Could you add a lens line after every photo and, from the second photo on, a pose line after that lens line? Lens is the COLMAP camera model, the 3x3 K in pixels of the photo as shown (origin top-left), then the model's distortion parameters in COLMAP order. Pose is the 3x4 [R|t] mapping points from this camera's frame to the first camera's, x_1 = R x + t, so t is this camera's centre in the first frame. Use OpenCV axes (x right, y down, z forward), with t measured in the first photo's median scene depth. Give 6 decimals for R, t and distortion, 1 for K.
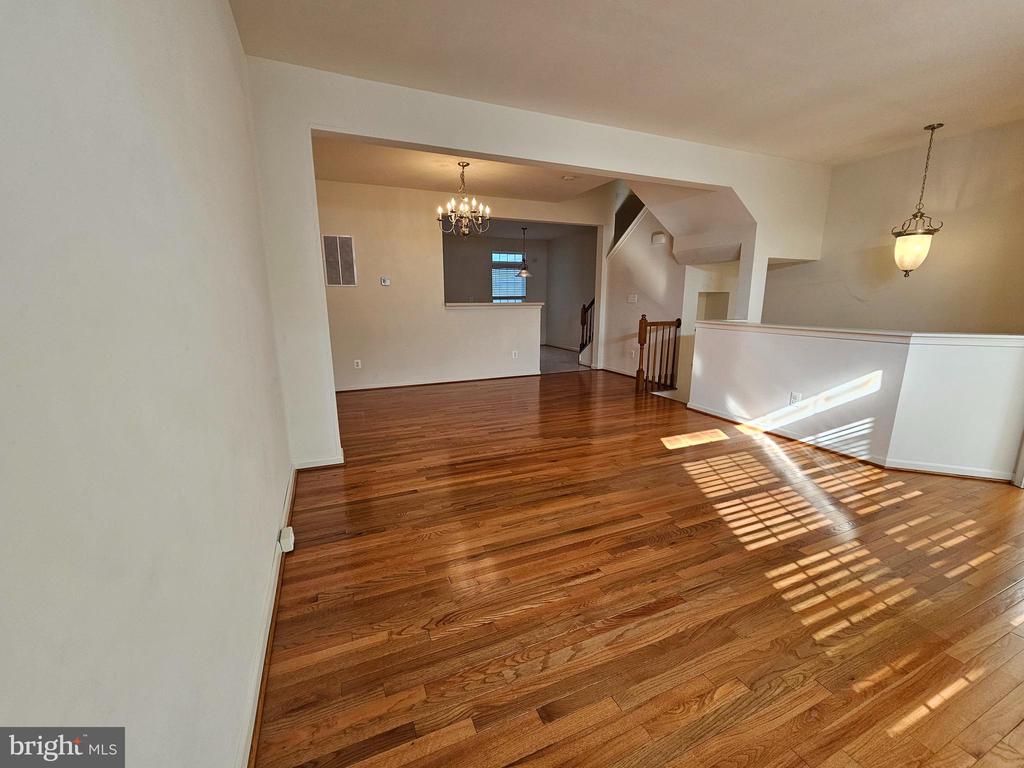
lens RADIAL K [[420.4, 0, 508.5], [0, 420.4, 386.5], [0, 0, 1]] dist [0.006606, 0.000052]
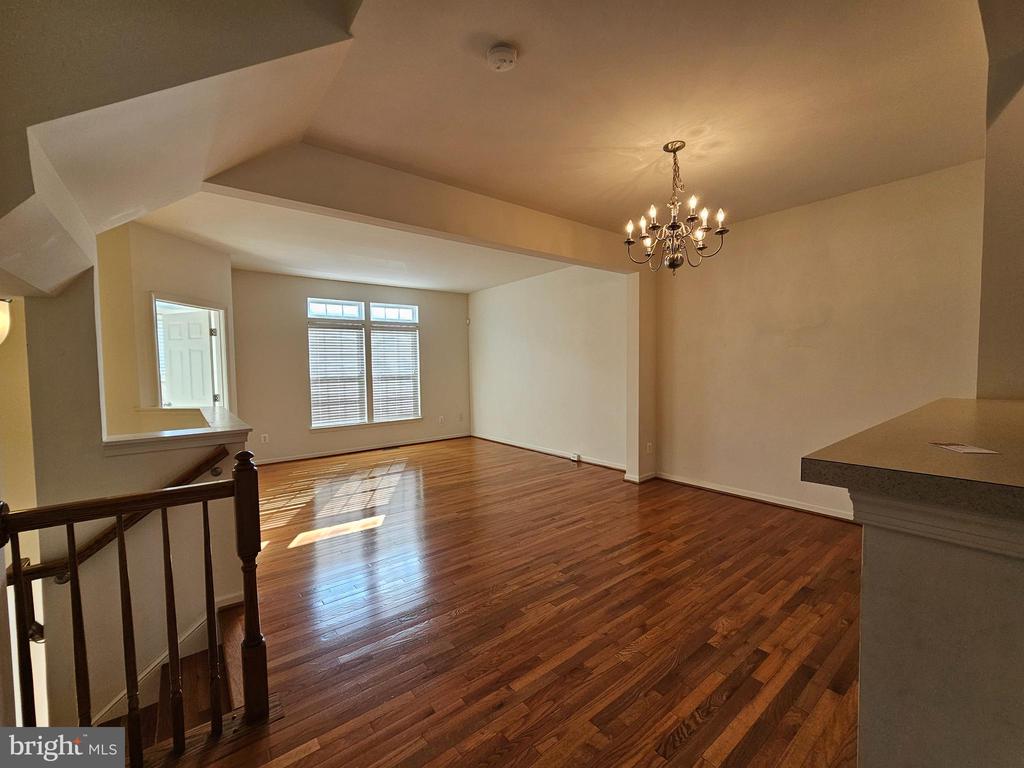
lens RADIAL K [[420.4, 0, 508.5], [0, 420.4, 386.5], [0, 0, 1]] dist [0.006606, 0.000052]
pose [[-0.967829, 0.028733, -0.249964, 0.171037], [-0.034608, 0.968814, 0.245362, -0.225220], [0.249219, 0.246119, -0.936651, 1.013109]]
